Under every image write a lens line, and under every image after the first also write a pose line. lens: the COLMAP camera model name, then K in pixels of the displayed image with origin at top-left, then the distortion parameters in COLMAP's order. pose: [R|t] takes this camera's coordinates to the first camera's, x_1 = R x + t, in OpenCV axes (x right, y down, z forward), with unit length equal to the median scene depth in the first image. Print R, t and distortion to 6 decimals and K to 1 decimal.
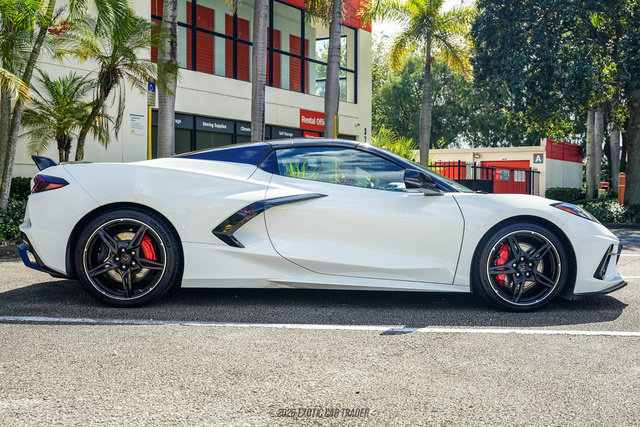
lens RADIAL K [[1369.1, 0, 320.0], [0, 1369.1, 213.5], [0, 0, 1]] dist [0.053650, 0.438873]
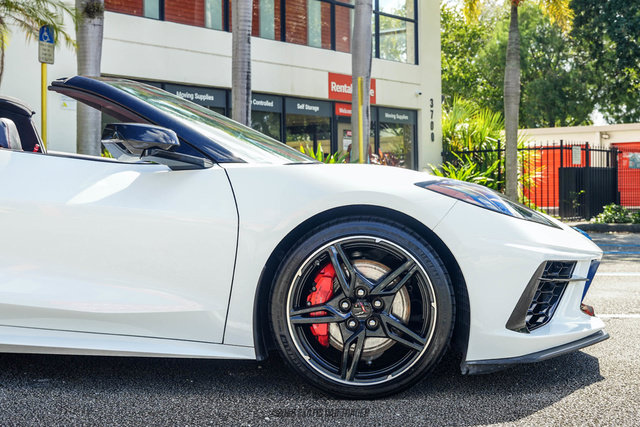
lens RADIAL K [[1488.9, 0, 320.0], [0, 1488.9, 213.5], [0, 0, 1]] dist [-0.047491, 0.060150]
pose [[0.985405, -0.013523, -0.169690, 0.217167], [0.012307, 0.999891, -0.008213, 0.008019], [0.169783, 0.006005, 0.985463, 0.441381]]
